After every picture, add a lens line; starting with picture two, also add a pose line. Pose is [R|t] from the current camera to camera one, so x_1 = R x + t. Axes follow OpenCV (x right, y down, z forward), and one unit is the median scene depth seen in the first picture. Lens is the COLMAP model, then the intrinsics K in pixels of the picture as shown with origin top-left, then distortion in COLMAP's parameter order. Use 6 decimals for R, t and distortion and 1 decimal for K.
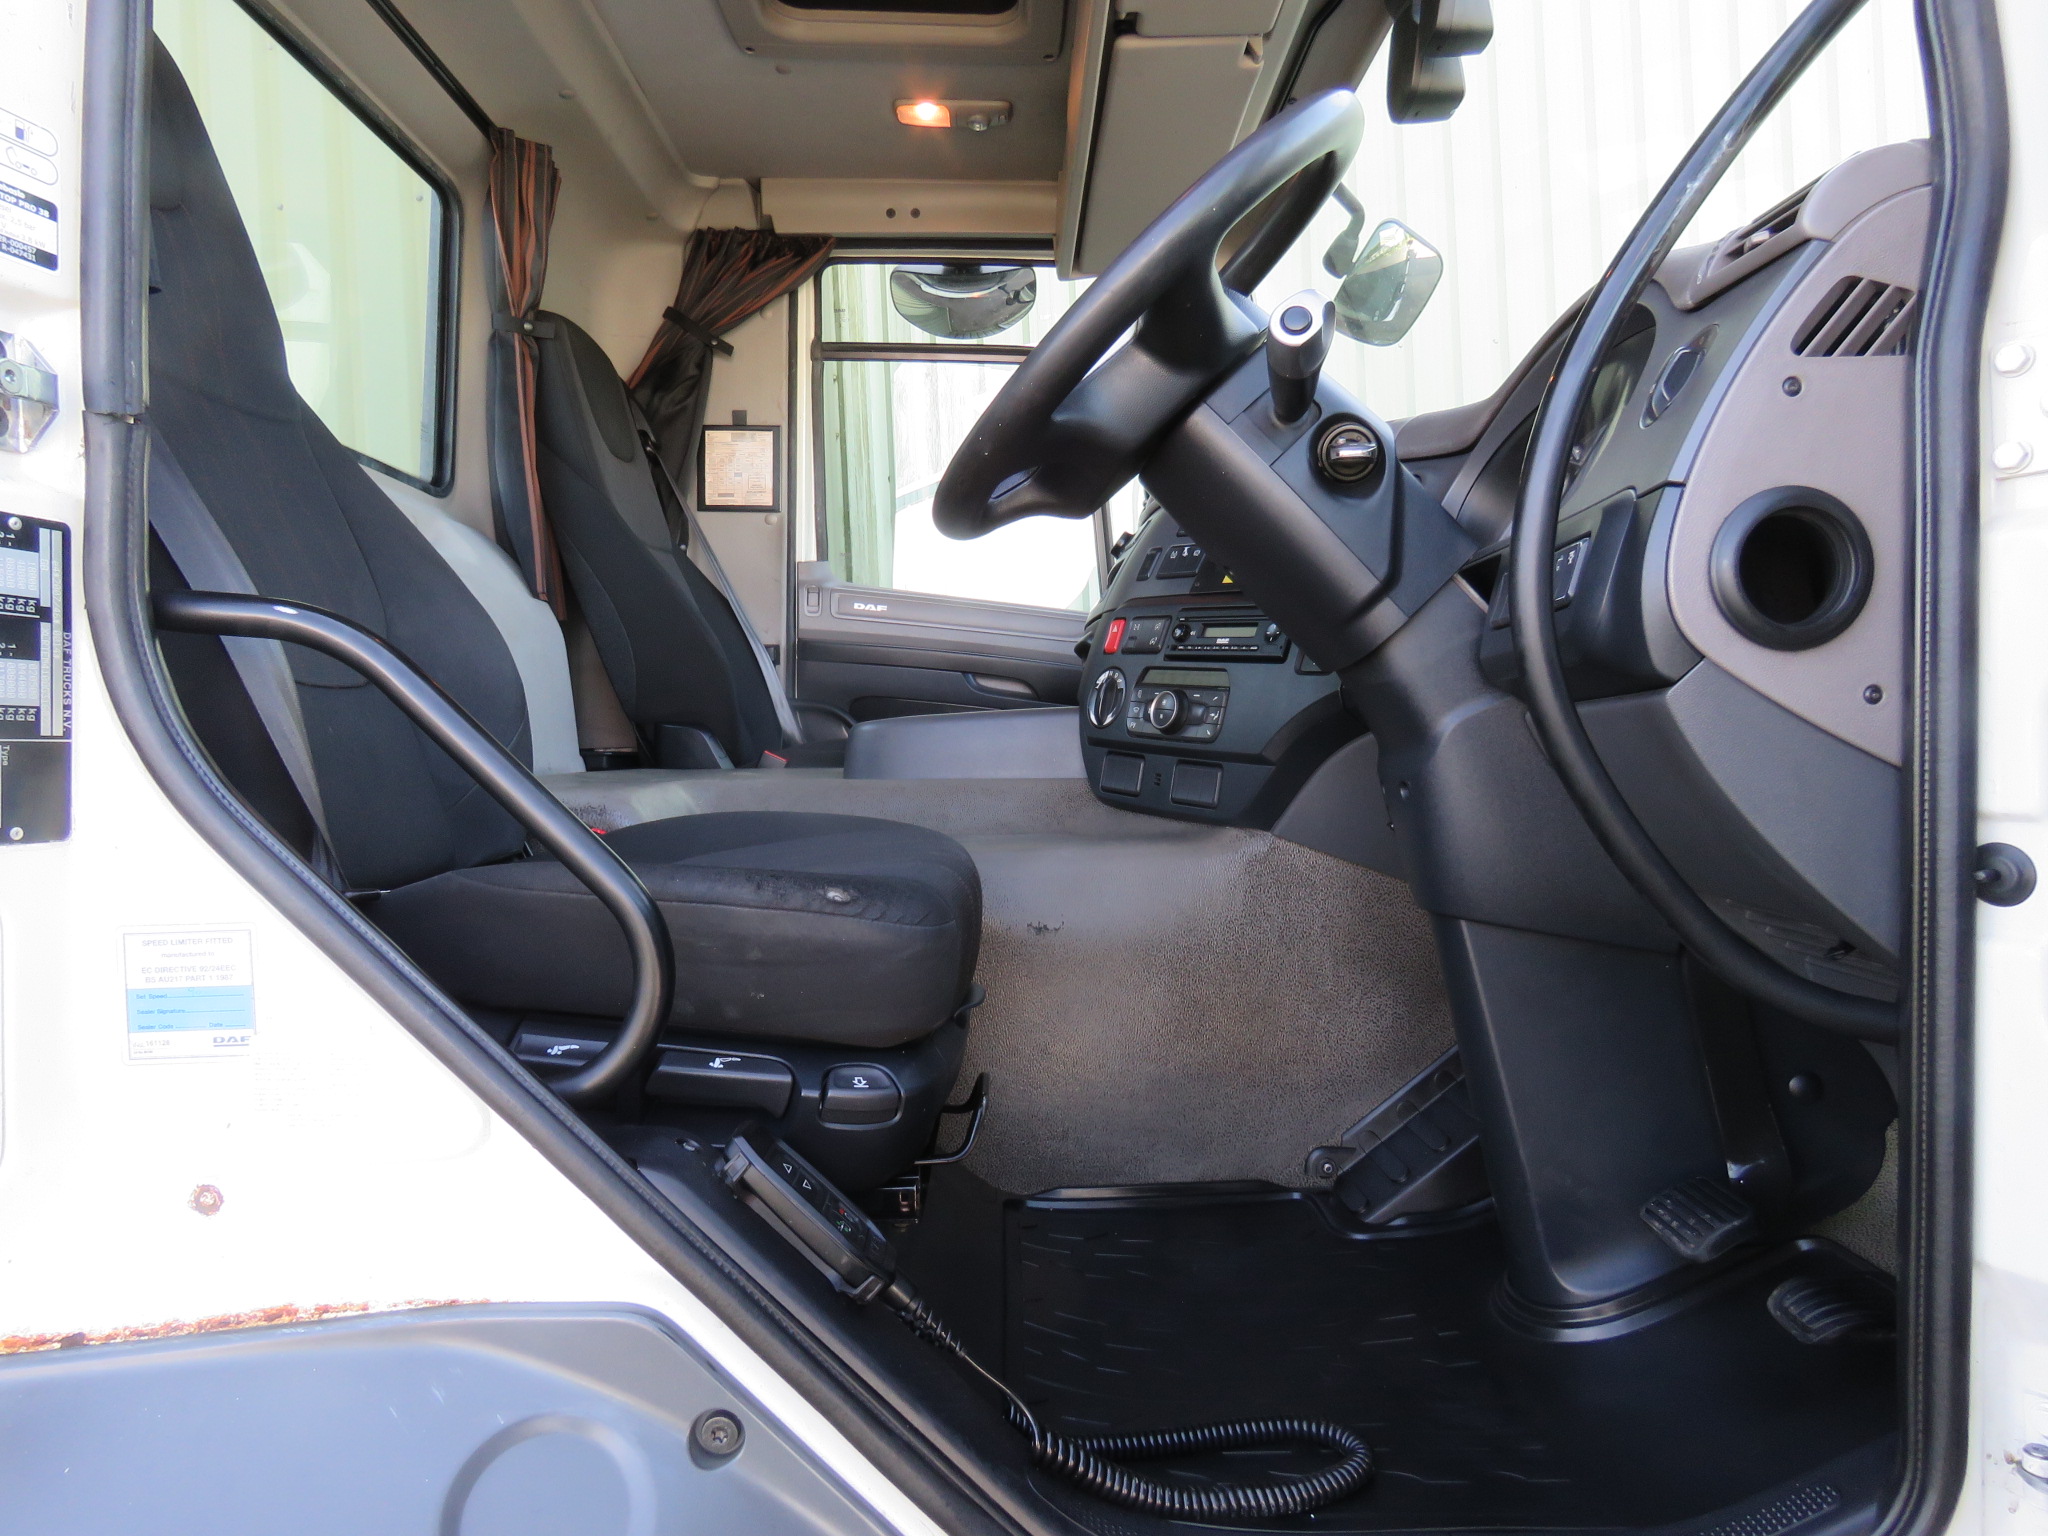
lens RADIAL K [[1320.6, 0, 1024.0], [0, 1320.6, 768.0], [0, 0, 1]] dist [0.000660, 0.001028]
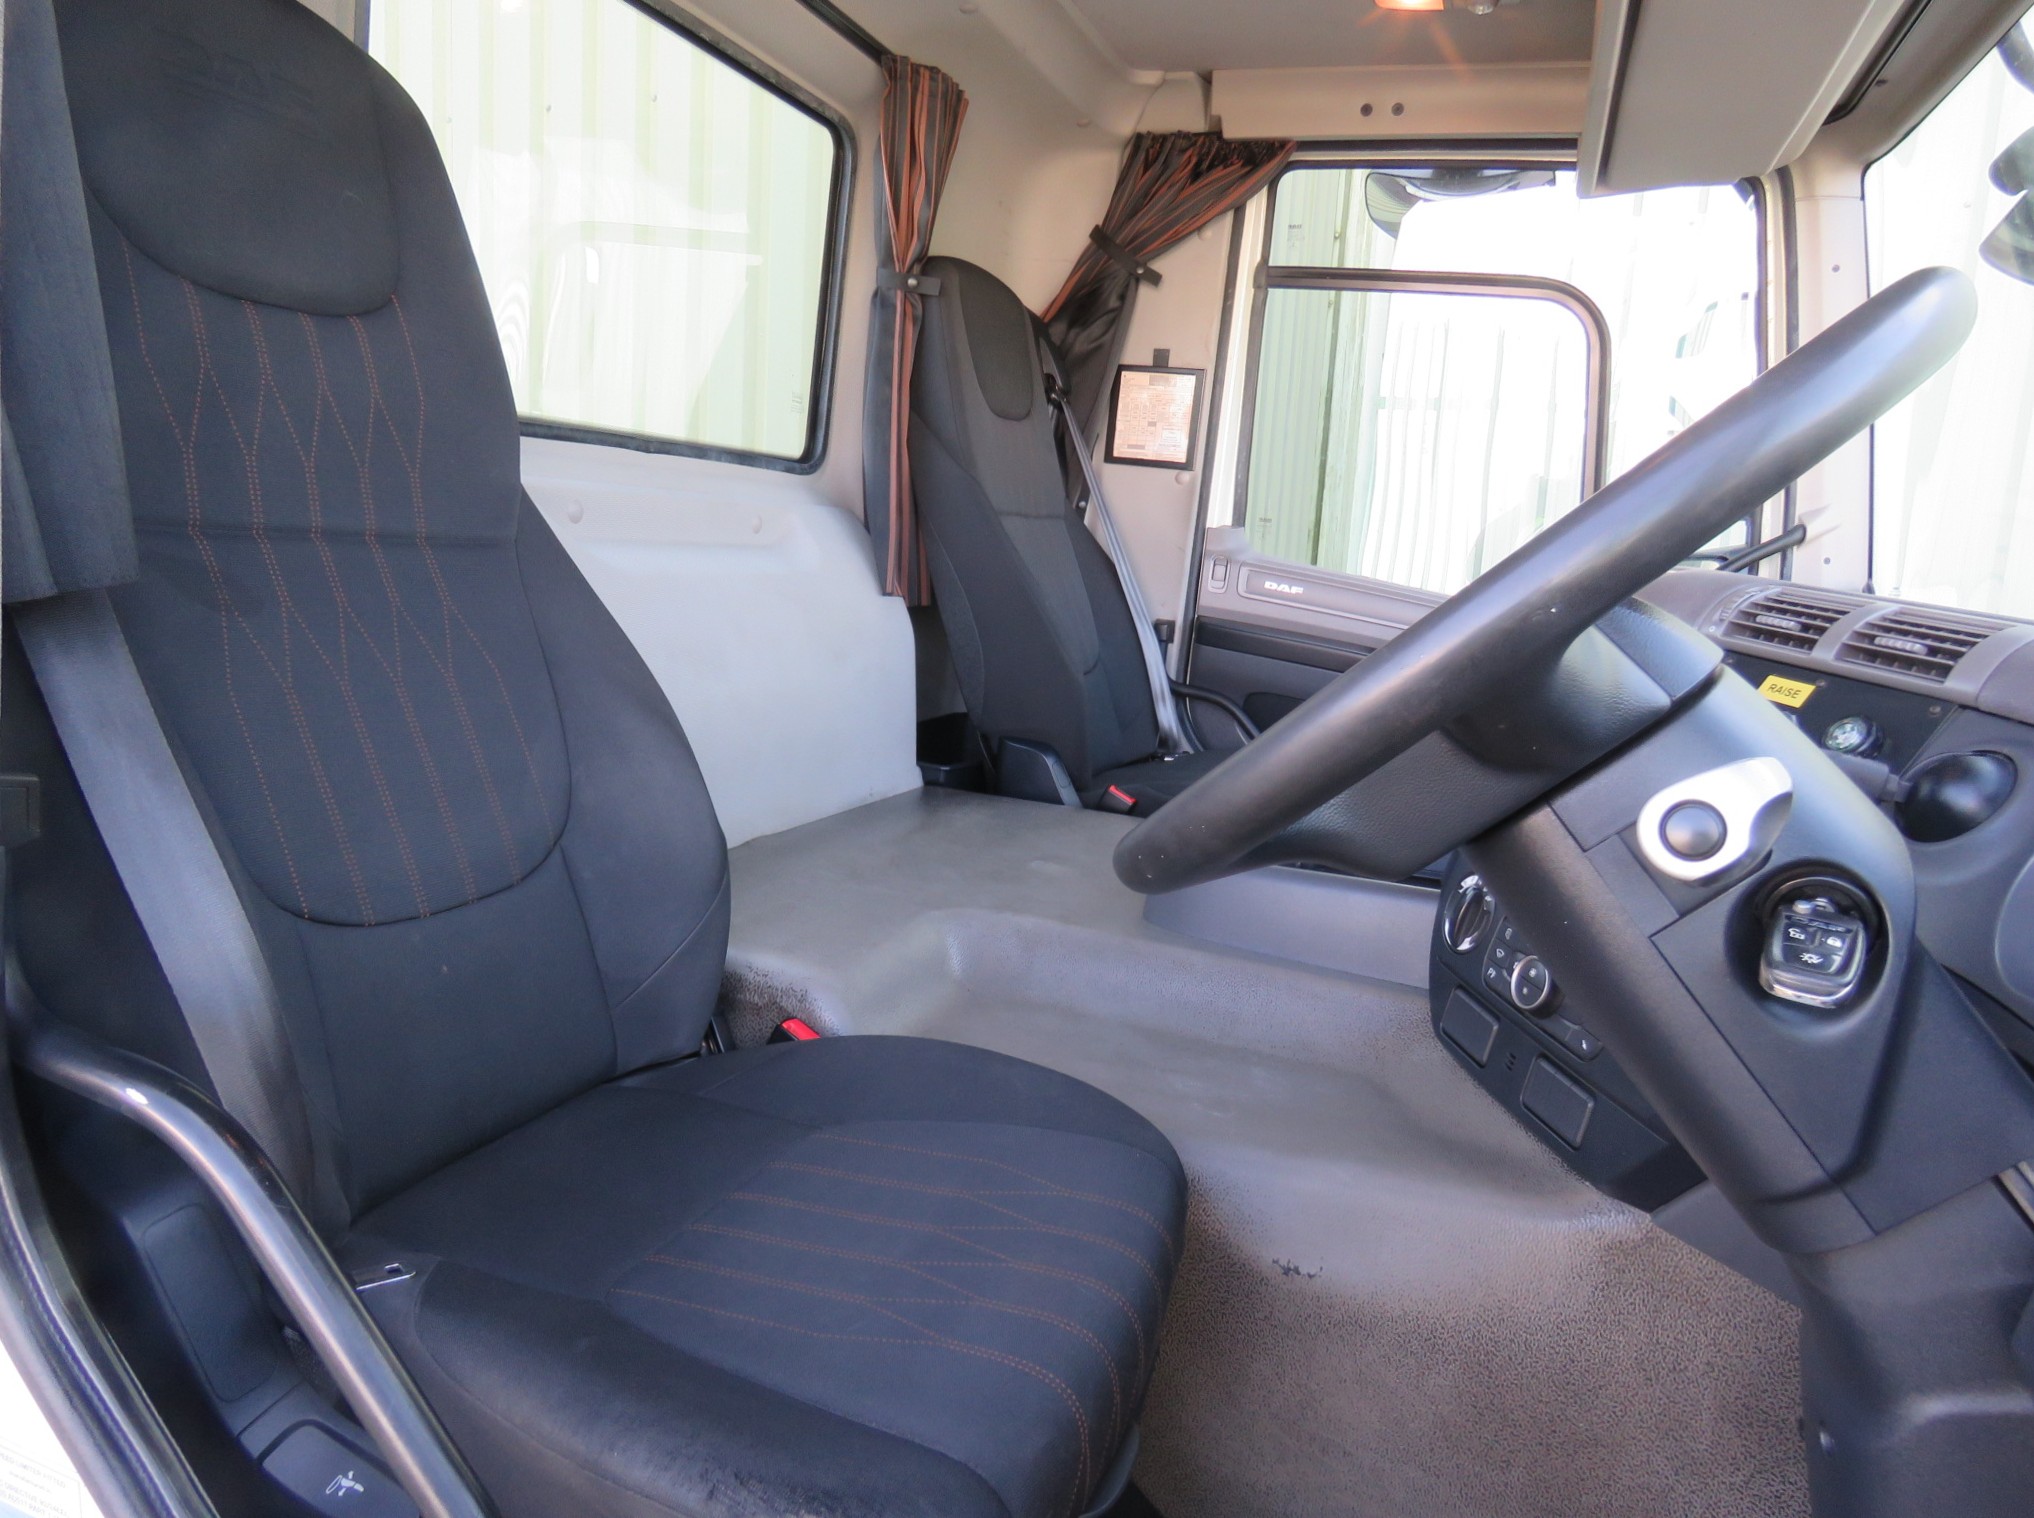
lens RADIAL K [[1307.6, 0, 1017.0], [0, 1307.6, 759.0], [0, 0, 1]] dist [-0.002421, -0.002524]
pose [[0.921736, 0.153441, -0.356171, 0.045691], [-0.100883, 0.981649, 0.161828, -0.137216], [0.374466, -0.113231, 0.920301, 0.142319]]
